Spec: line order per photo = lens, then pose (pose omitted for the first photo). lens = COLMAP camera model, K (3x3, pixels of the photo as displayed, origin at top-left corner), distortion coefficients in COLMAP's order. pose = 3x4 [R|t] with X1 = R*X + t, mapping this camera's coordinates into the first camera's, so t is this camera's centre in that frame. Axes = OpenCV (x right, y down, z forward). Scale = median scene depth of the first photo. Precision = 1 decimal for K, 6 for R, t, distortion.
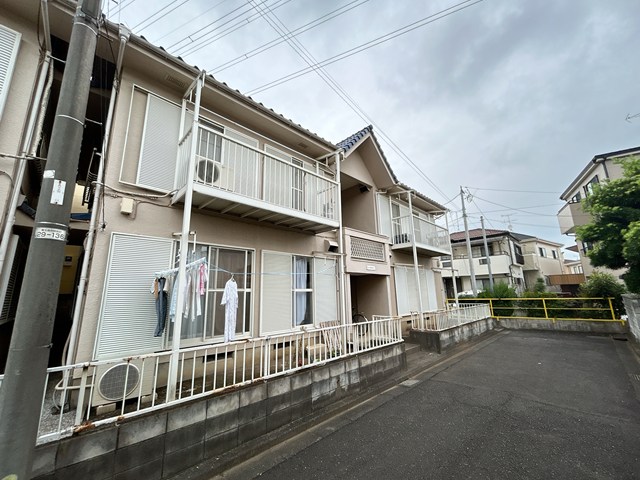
lens RADIAL K [[259.0, 0, 310.7], [0, 259.0, 240.2], [0, 0, 1]] dist [-0.000962, -0.000077]
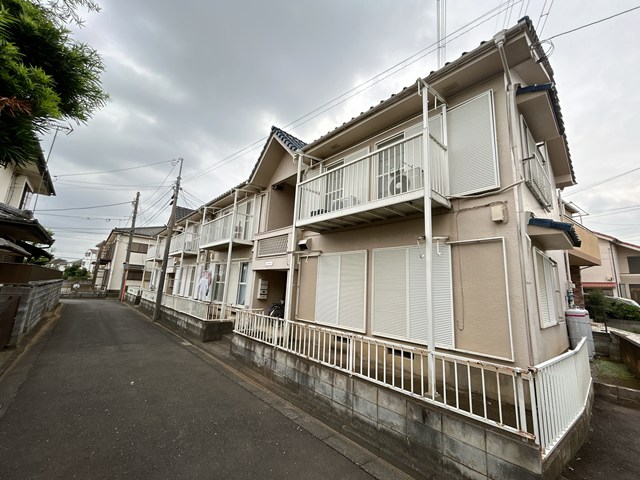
lens RADIAL K [[259.0, 0, 310.7], [0, 259.0, 240.2], [0, 0, 1]] dist [-0.000962, -0.000077]
pose [[-0.033147, -0.170346, -0.984827, 0.921230], [0.149380, 0.973456, -0.173407, 0.157667], [0.988224, -0.152861, -0.006821, 0.860214]]
